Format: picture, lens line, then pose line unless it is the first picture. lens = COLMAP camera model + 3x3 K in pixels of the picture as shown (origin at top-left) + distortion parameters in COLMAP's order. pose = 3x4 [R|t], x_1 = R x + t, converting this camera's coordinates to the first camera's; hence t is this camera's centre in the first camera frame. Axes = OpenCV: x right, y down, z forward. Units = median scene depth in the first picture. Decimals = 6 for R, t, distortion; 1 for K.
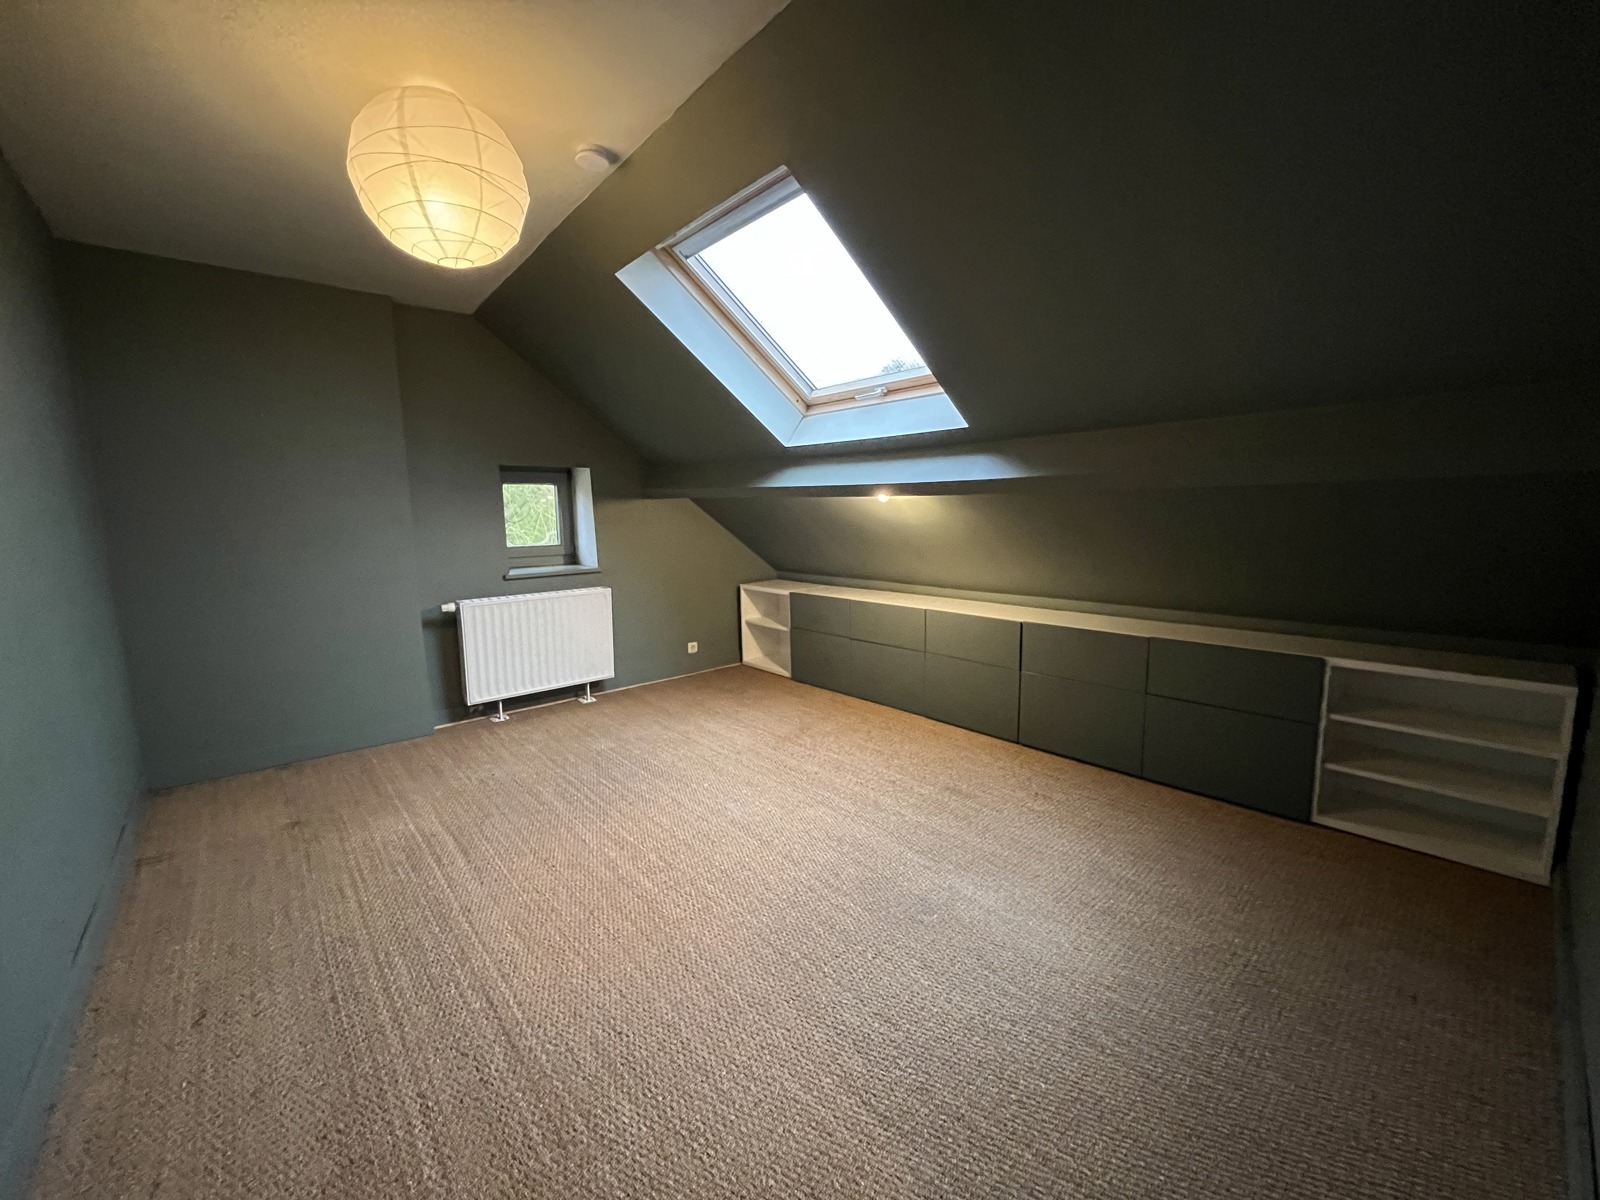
lens RADIAL K [[647.2, 0, 798.4], [0, 647.2, 597.6], [0, 0, 1]] dist [-0.003227, -0.000218]
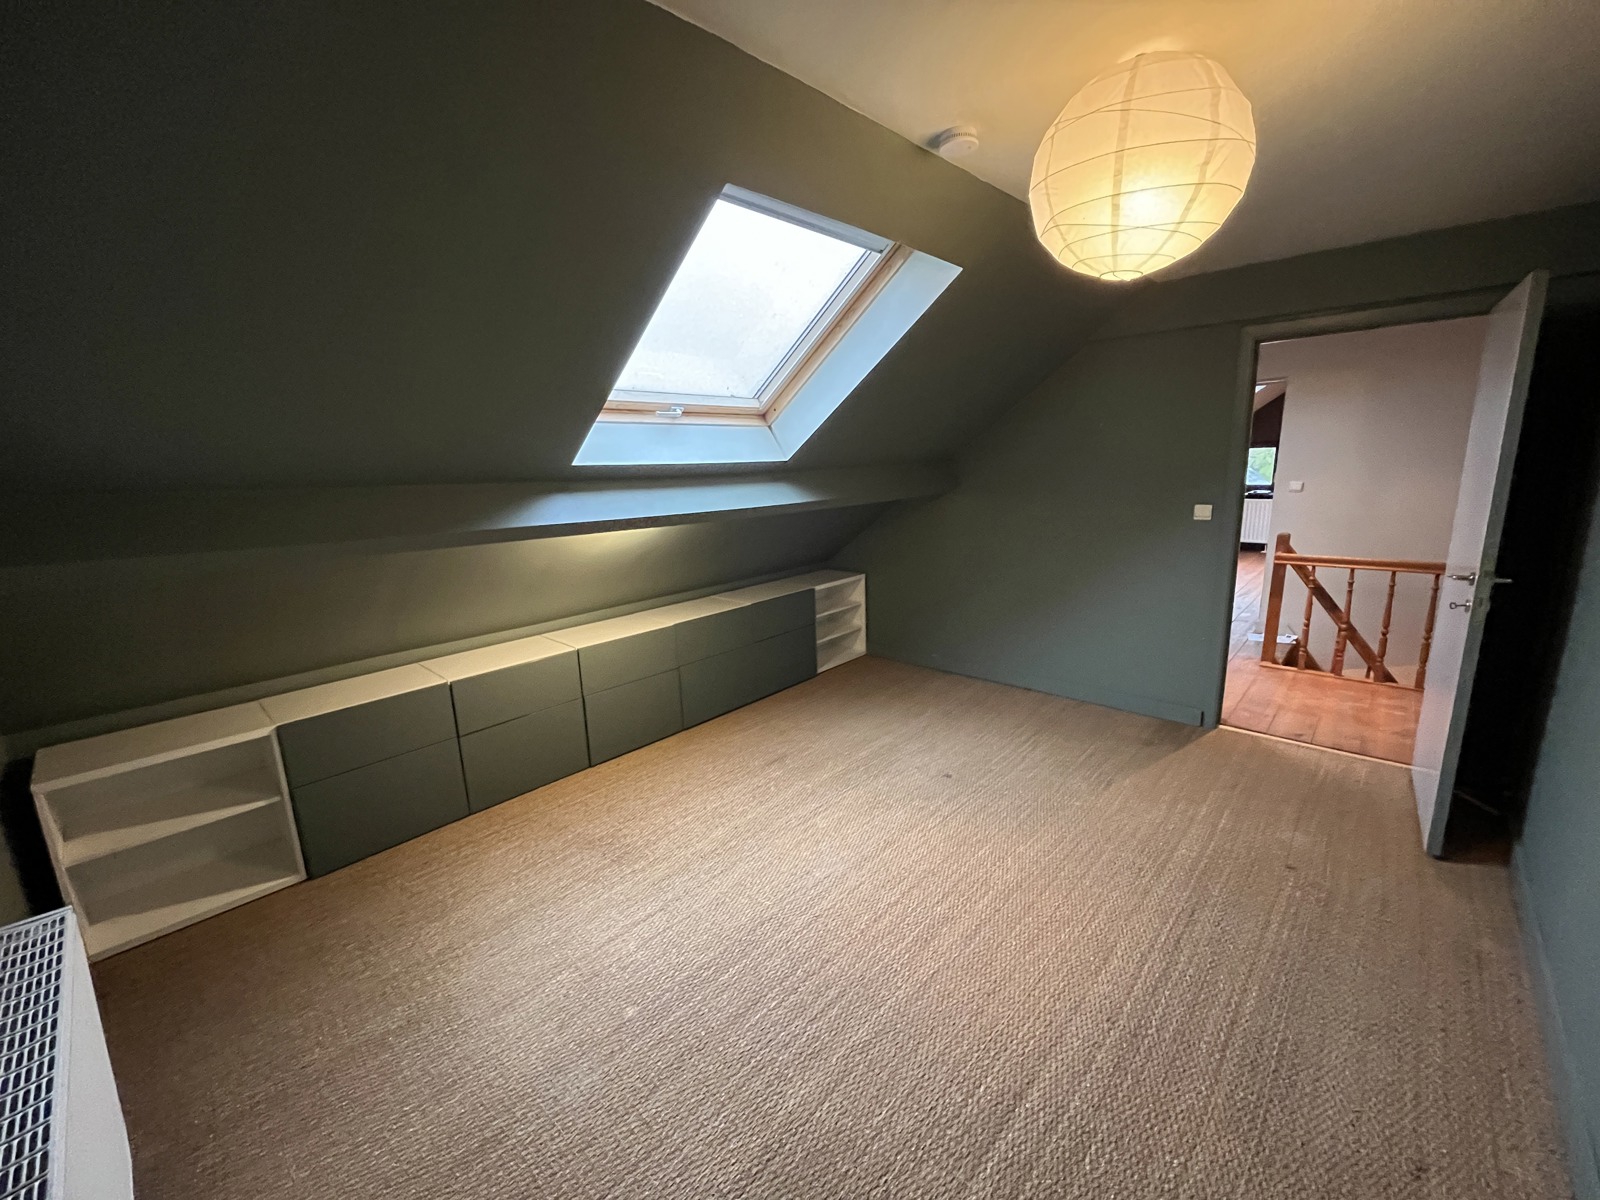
lens RADIAL K [[647.2, 0, 798.6], [0, 647.2, 598.3], [0, 0, 1]] dist [-0.003227, -0.000218]
pose [[-0.100065, -0.191631, 0.976353, -0.868541], [0.167533, 0.964023, 0.206381, -0.230267], [-0.980775, 0.184223, -0.064360, 0.974104]]
